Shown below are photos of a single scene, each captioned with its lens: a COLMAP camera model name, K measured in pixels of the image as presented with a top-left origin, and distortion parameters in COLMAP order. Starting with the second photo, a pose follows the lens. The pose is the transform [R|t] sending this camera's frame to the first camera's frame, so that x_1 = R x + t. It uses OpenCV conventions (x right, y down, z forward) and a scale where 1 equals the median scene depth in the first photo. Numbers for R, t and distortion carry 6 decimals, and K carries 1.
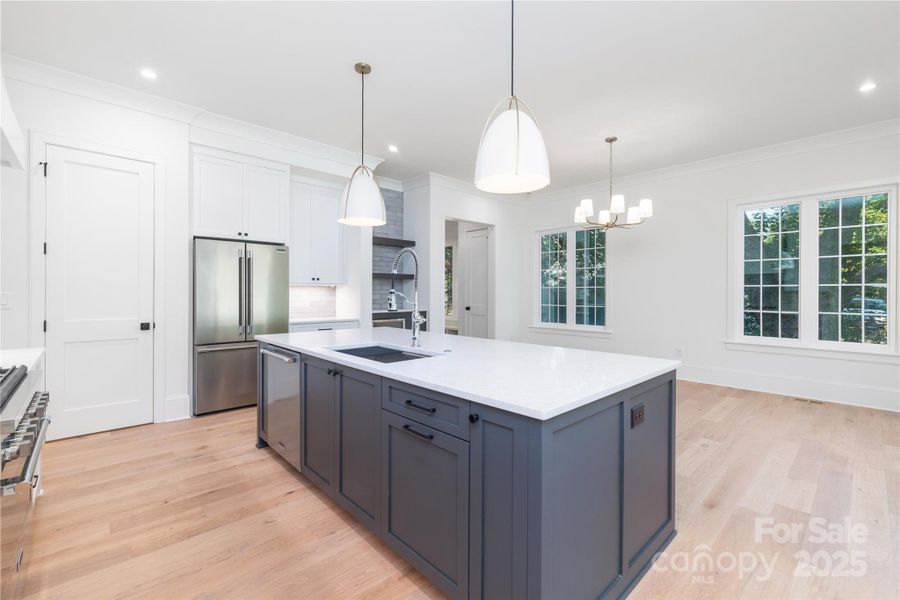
lens RADIAL K [[395.7, 0, 446.9], [0, 395.7, 297.3], [0, 0, 1]] dist [0.002474, 0.000706]
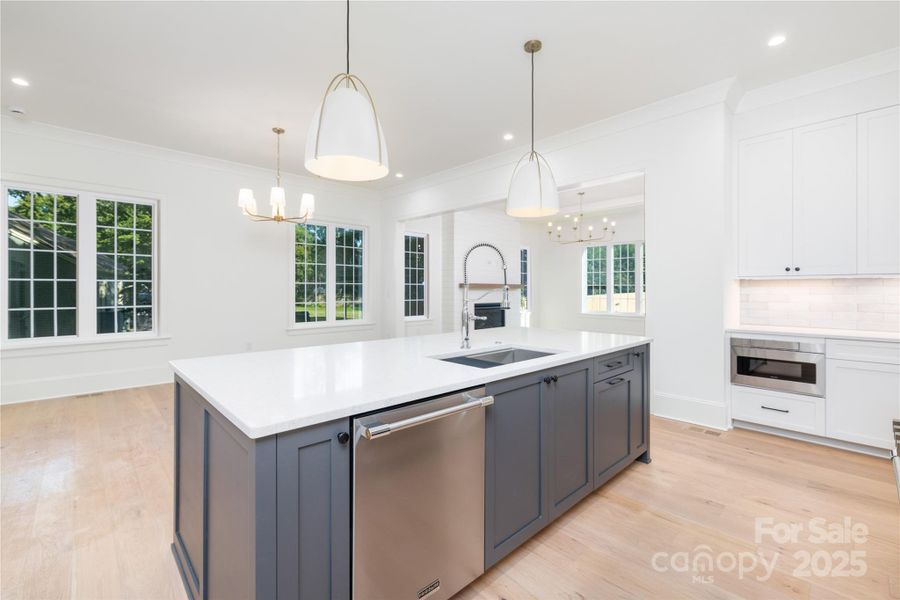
lens RADIAL K [[395.7, 0, 446.5], [0, 395.7, 293.0], [0, 0, 1]] dist [0.002474, 0.000706]
pose [[0.015538, -0.014175, 0.999779, -0.091288], [0.012258, 0.999827, 0.013985, -0.001636], [-0.999804, 0.012038, 0.015709, 0.093853]]
